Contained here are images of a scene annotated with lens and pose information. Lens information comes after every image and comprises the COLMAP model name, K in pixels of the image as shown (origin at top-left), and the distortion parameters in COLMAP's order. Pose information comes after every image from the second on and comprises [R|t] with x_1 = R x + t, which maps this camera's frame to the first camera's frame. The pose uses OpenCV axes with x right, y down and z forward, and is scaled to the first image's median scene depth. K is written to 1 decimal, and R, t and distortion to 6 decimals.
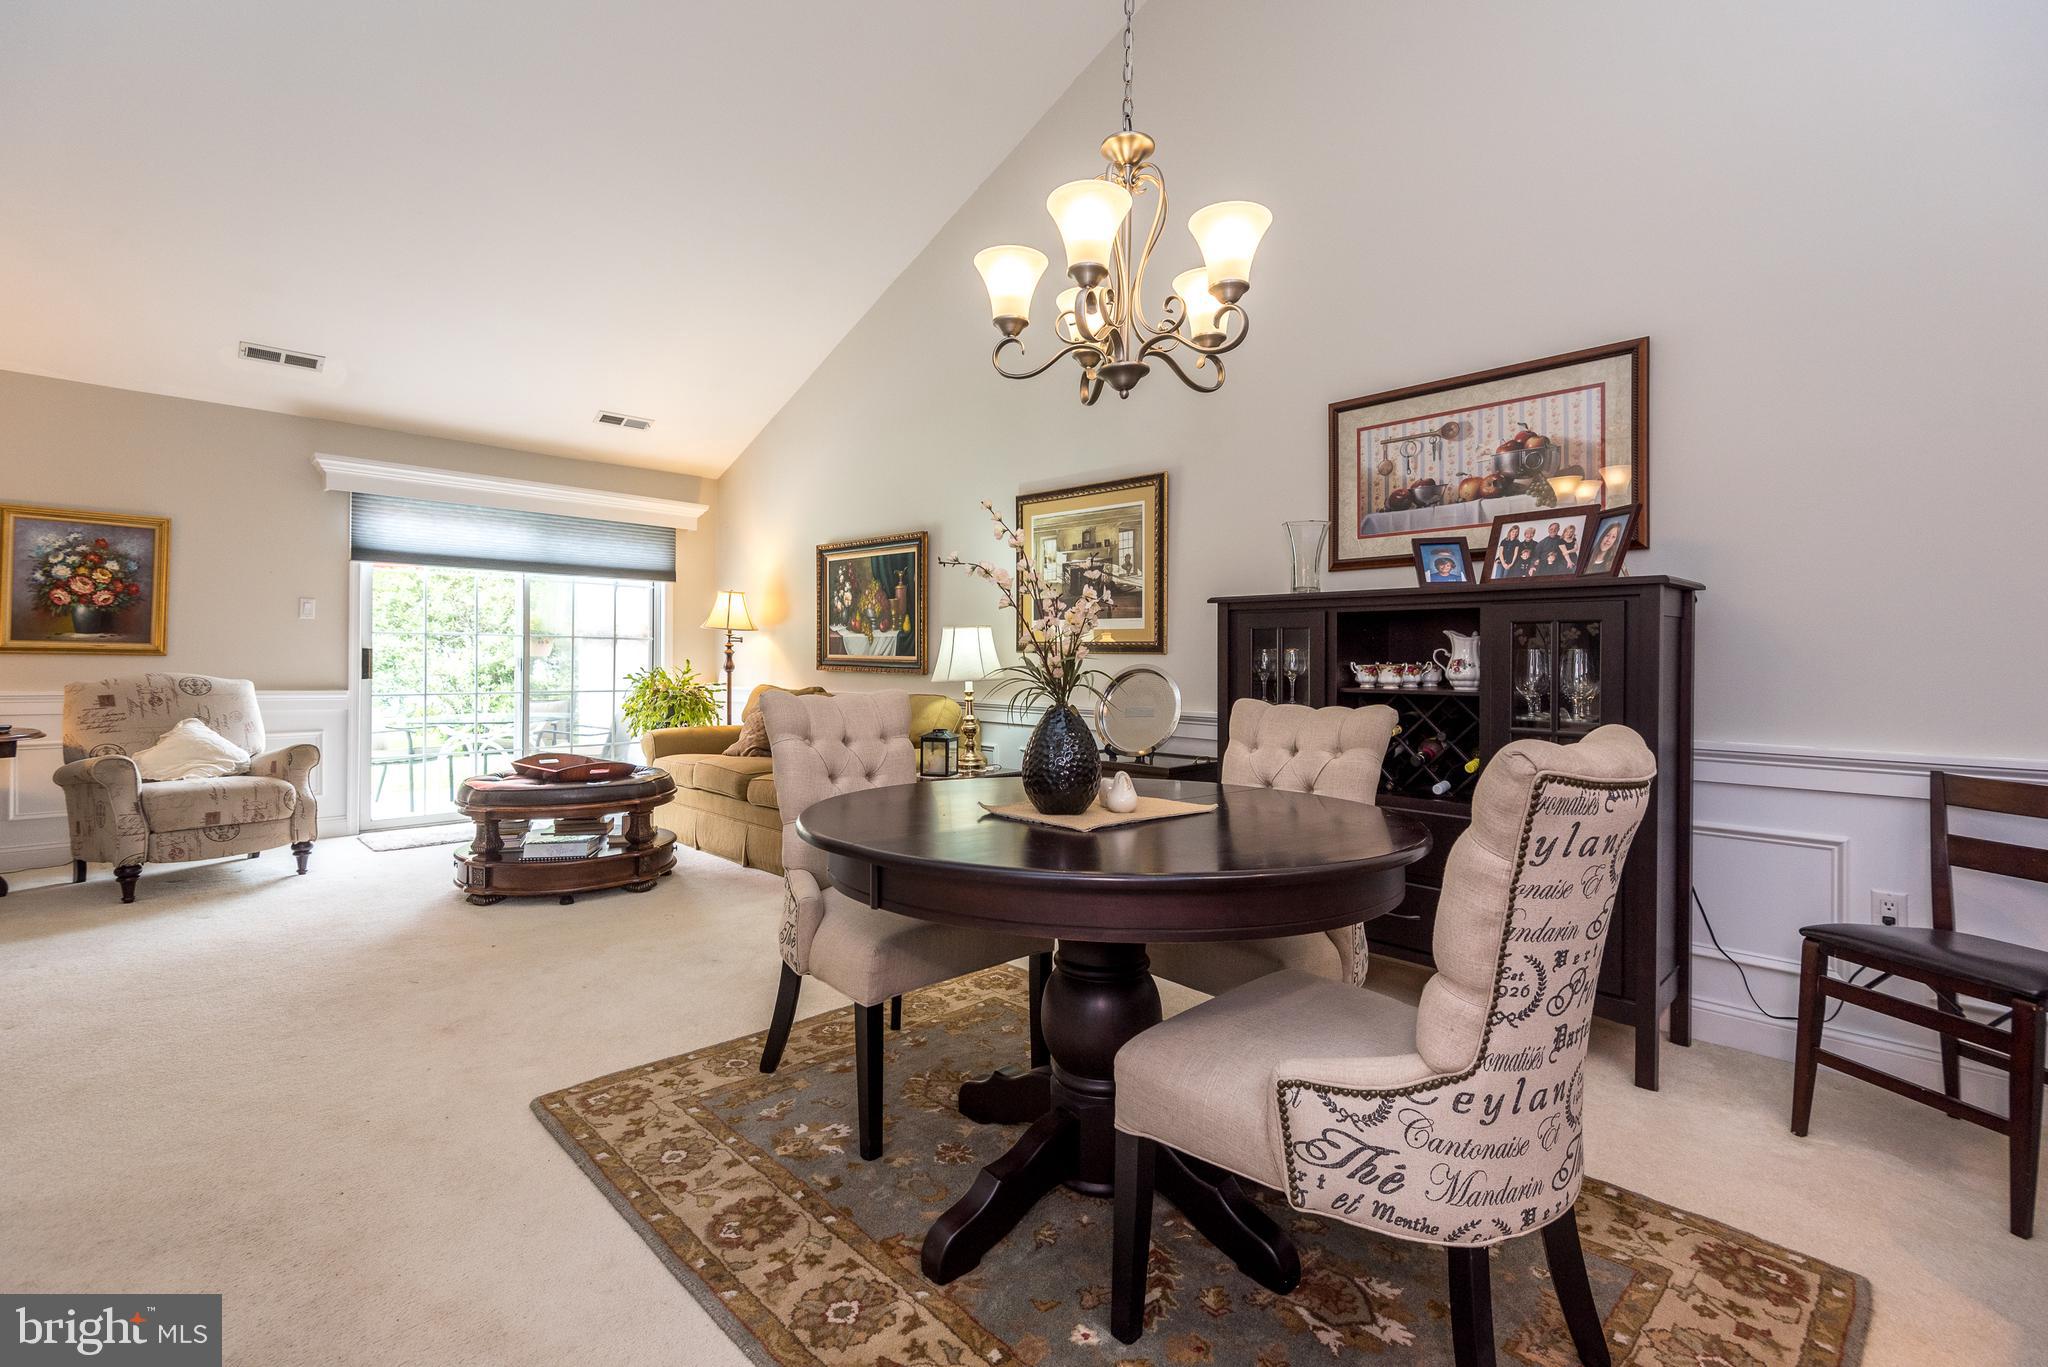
lens RADIAL K [[950.0, 0, 1047.3], [0, 950.0, 658.2], [0, 0, 1]] dist [0.022221, -0.011750]
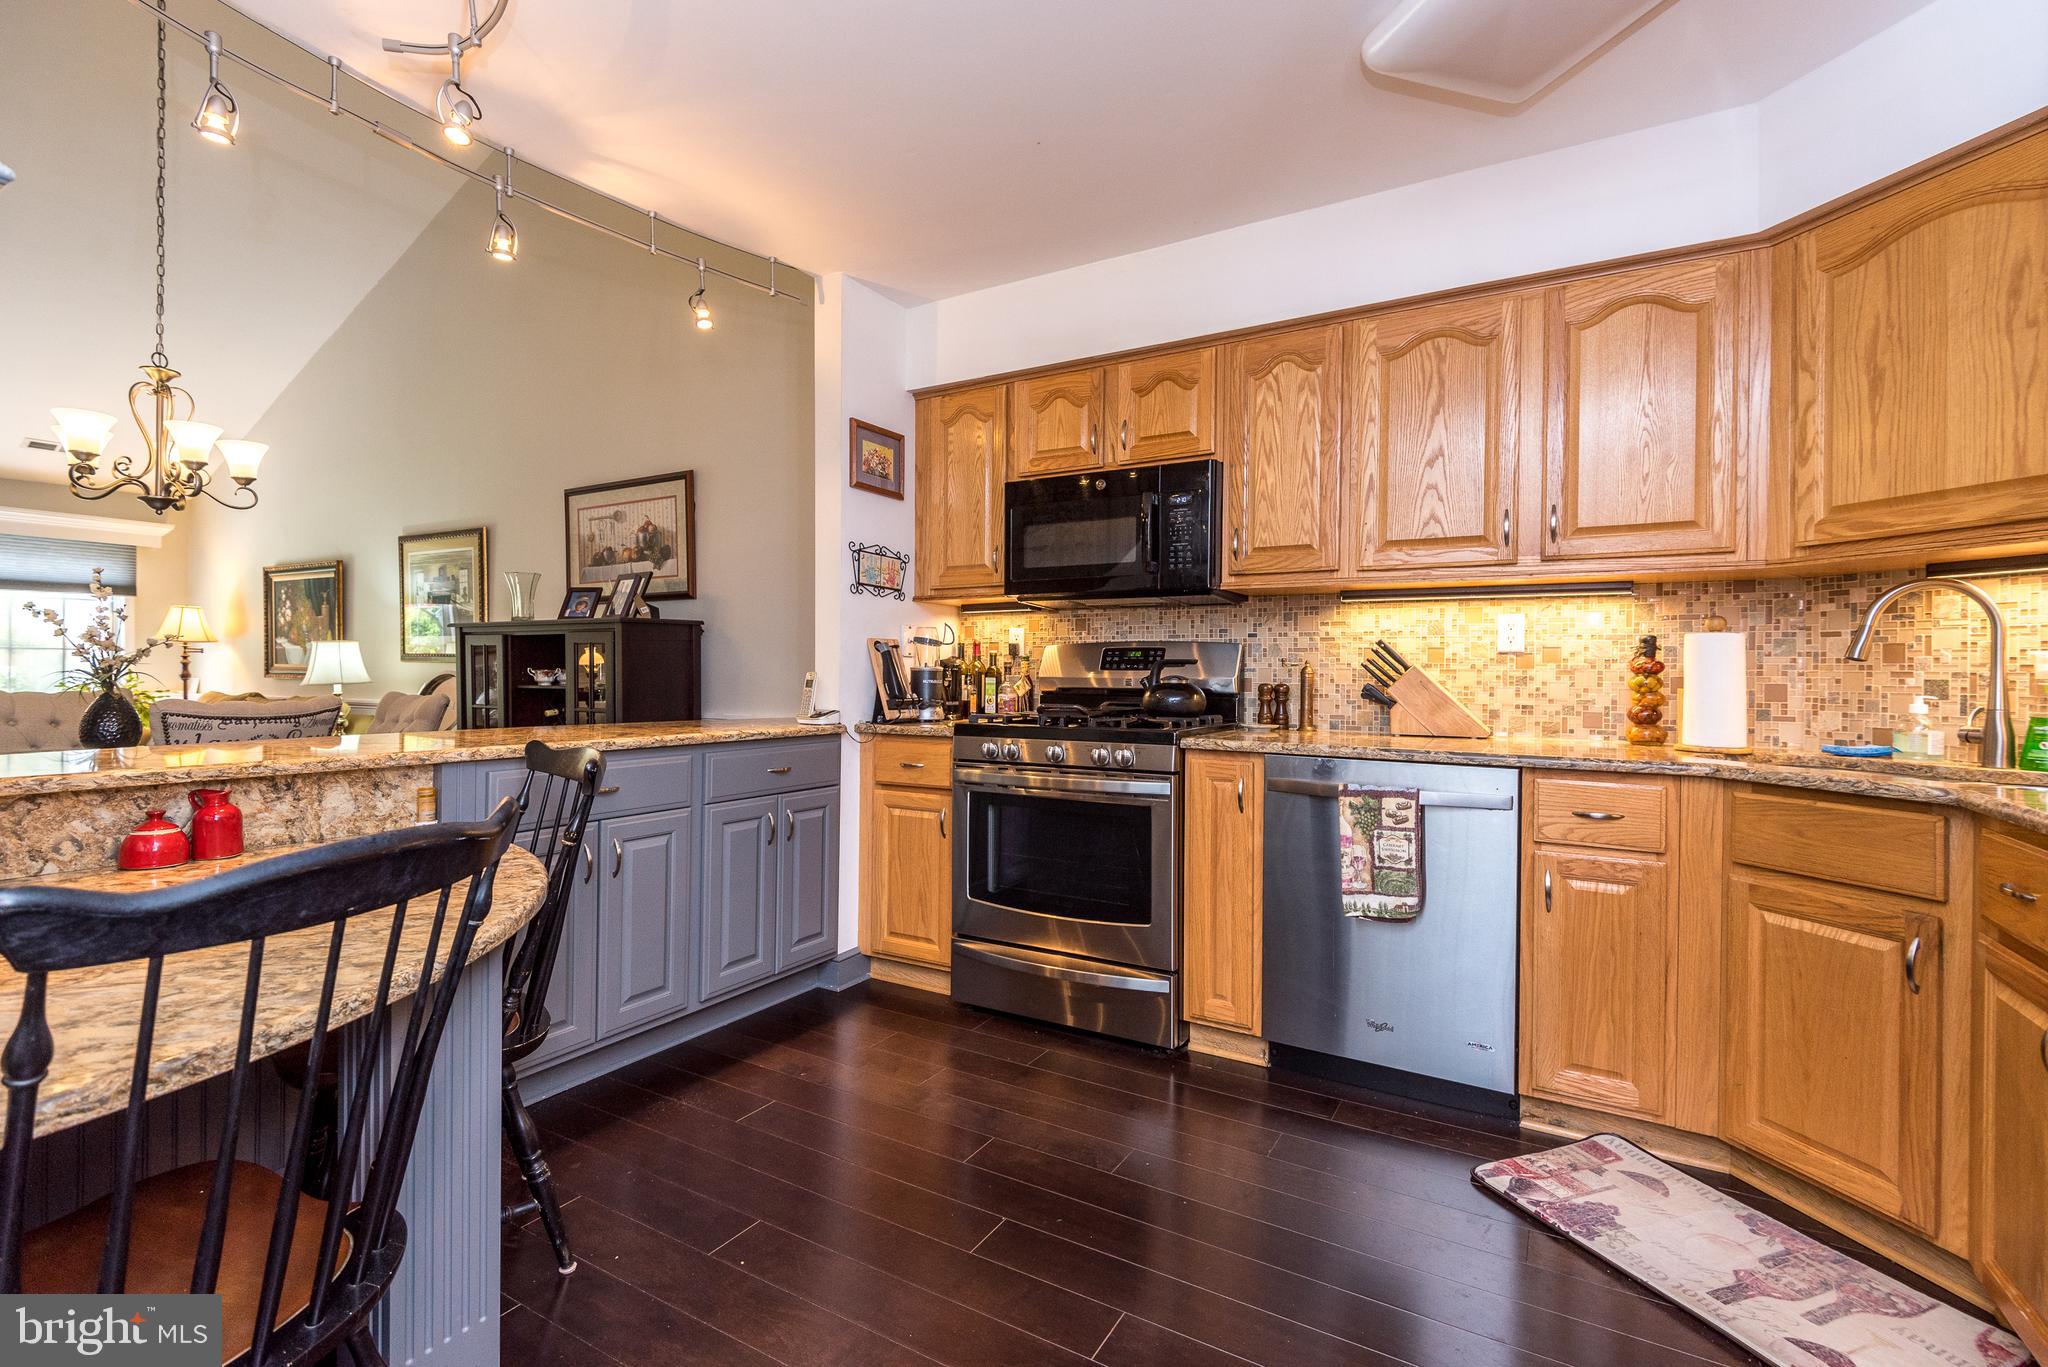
lens RADIAL K [[950.0, 0, 989.1], [0, 950.0, 669.8], [0, 0, 1]] dist [0.022221, -0.011750]
pose [[0.971230, -0.002728, 0.238127, 0.427890], [0.001956, 0.999992, 0.003478, 0.001601], [-0.238135, -0.002913, 0.971228, -0.413205]]
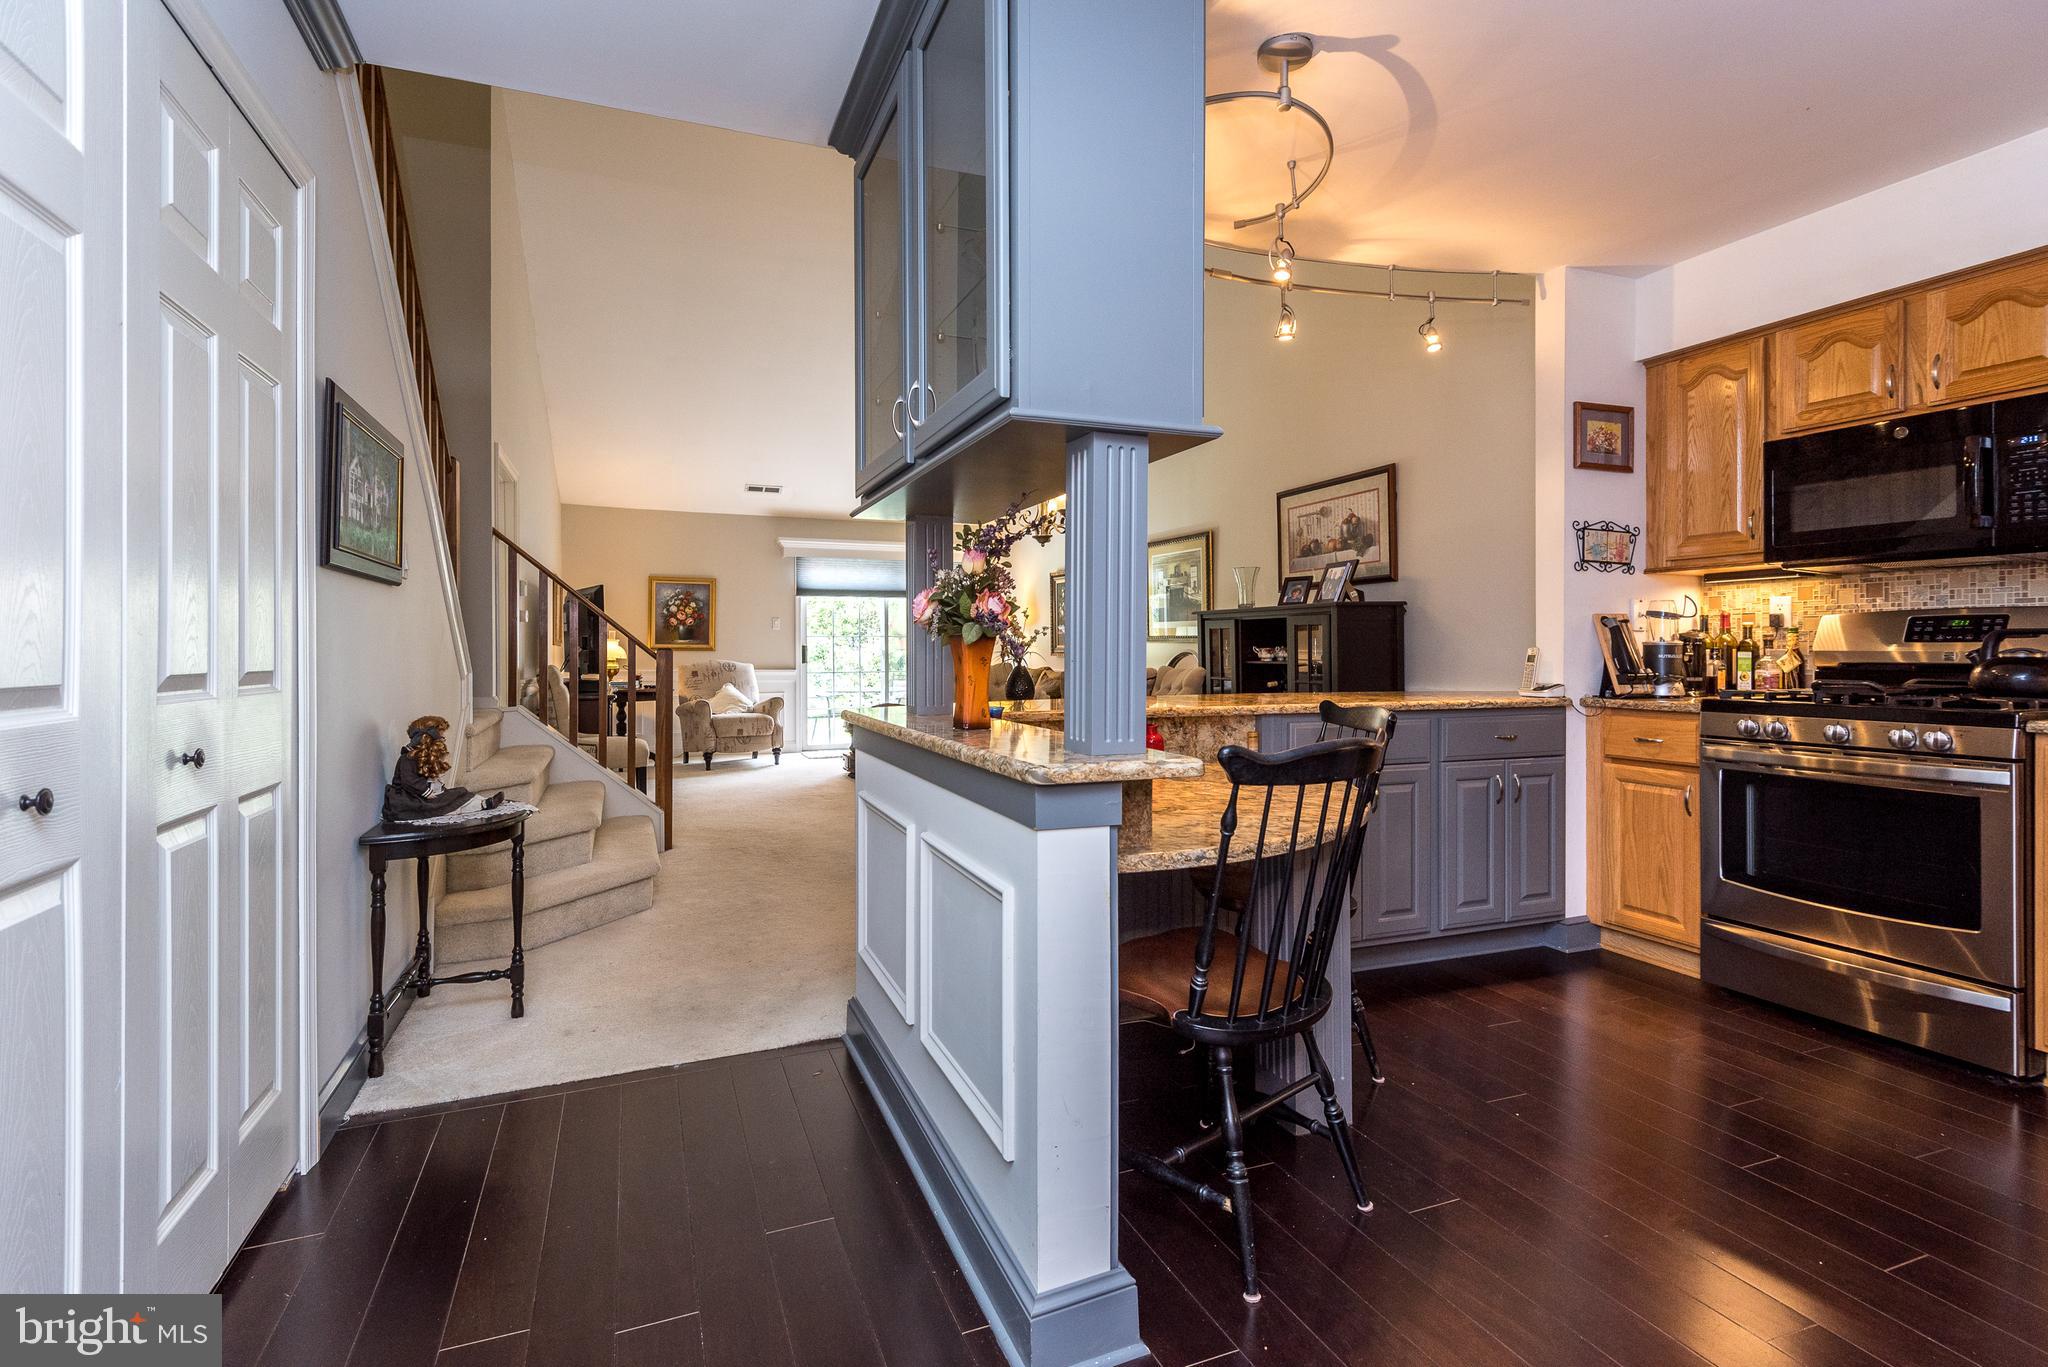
lens RADIAL K [[950.0, 0, 1028.2], [0, 950.0, 648.6], [0, 0, 1]] dist [0.022221, -0.011750]
pose [[0.924555, -0.012631, -0.380840, 0.389901], [0.013772, 0.999905, 0.000271, 0.000650], [0.380800, -0.005495, 0.924641, -0.532841]]
